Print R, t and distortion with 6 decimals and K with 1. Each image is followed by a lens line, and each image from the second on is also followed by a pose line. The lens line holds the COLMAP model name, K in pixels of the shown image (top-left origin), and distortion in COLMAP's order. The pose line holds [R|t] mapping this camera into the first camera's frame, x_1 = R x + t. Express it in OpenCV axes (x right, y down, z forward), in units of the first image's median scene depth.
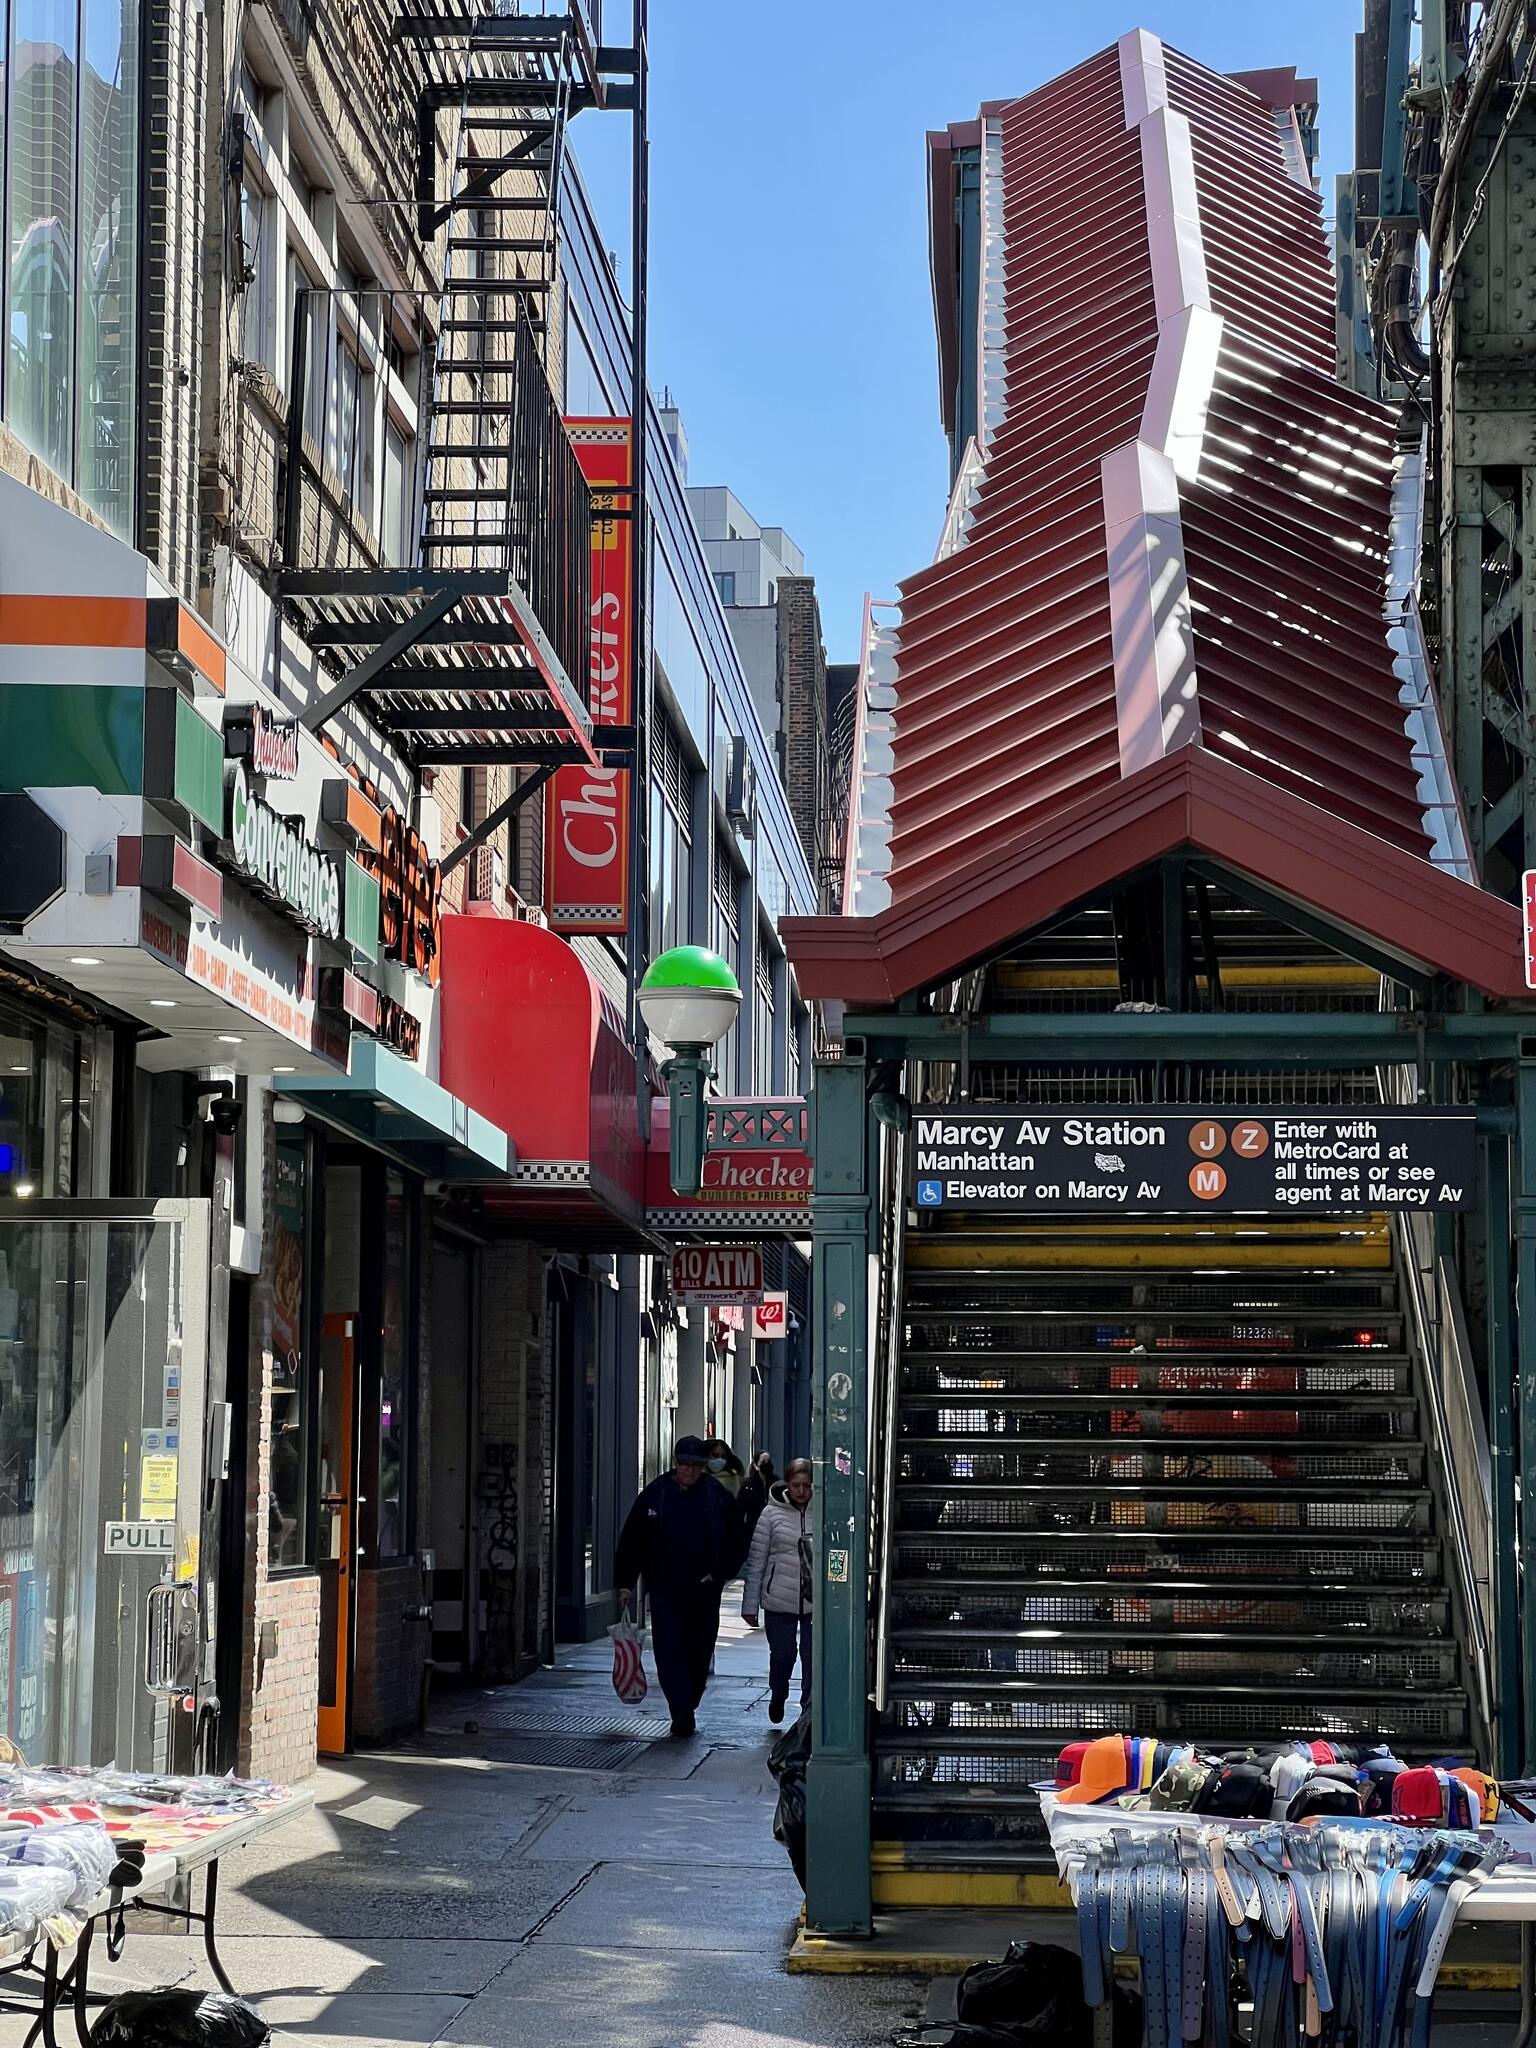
lens RADIAL K [[4630.3, 0, 767.9], [0, 4630.3, 1024.4], [0, 0, 1]] dist [0.218806, 0.000000]
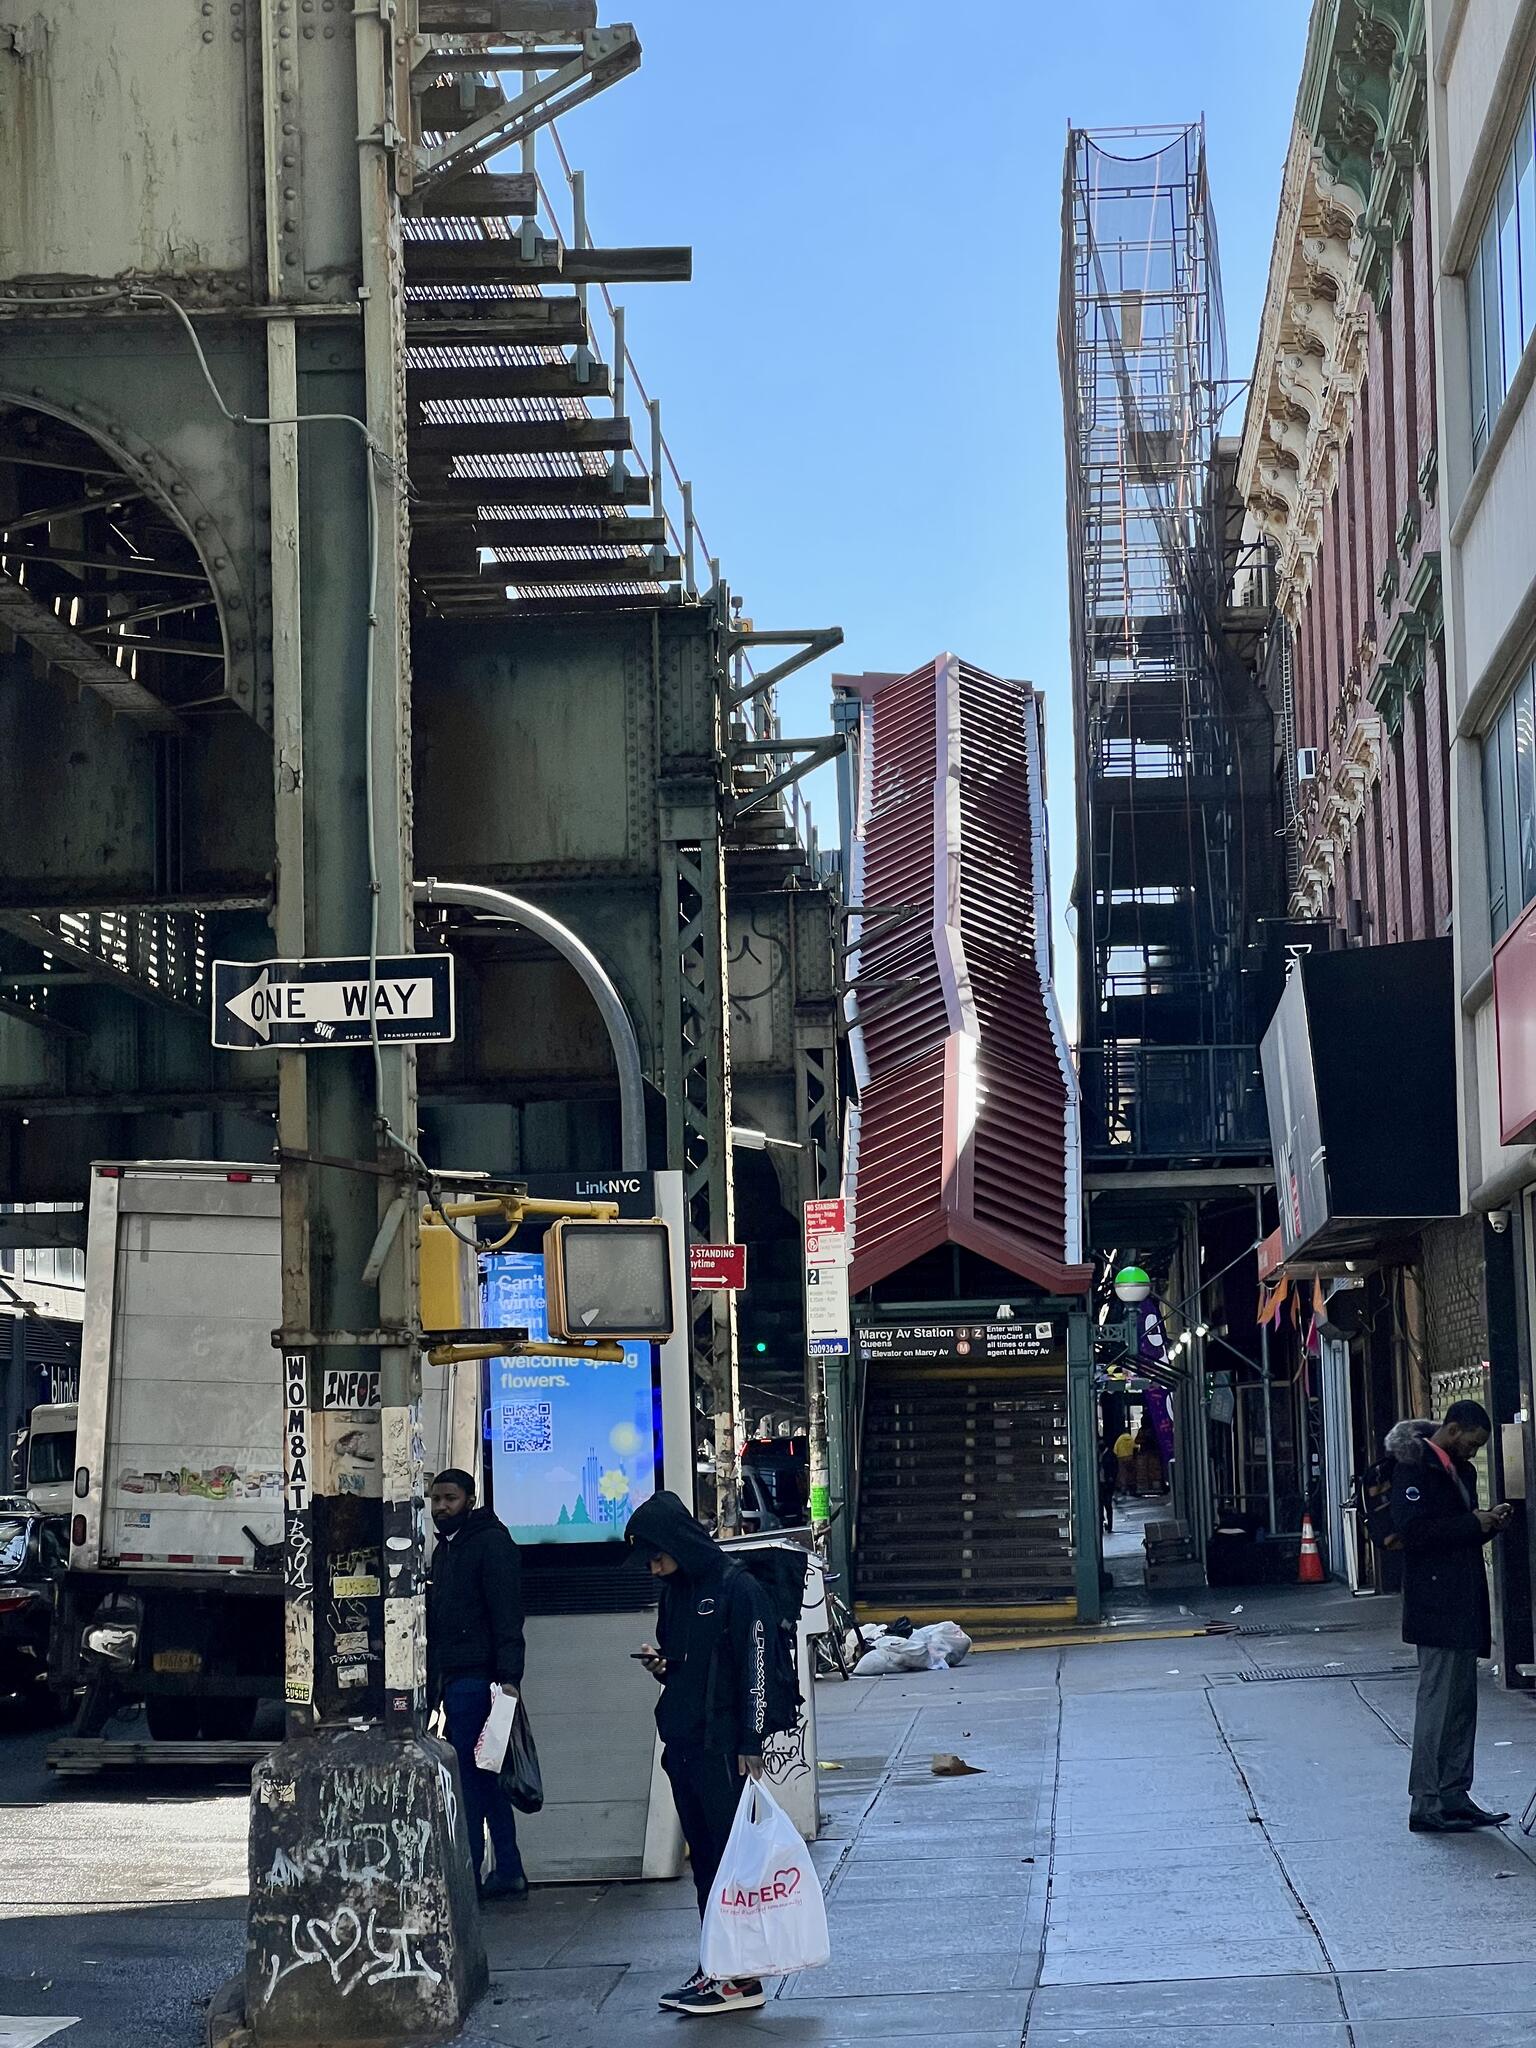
lens RADIAL K [[4630.3, 0, 768.8], [0, 4630.3, 1023.4], [0, 0, 1]] dist [0.218806, 0.000000]
pose [[0.998859, -0.040523, 0.025262, -0.088110], [0.040542, 0.999178, -0.000273, -0.168299], [-0.025231, 0.001297, 0.999681, -1.829461]]
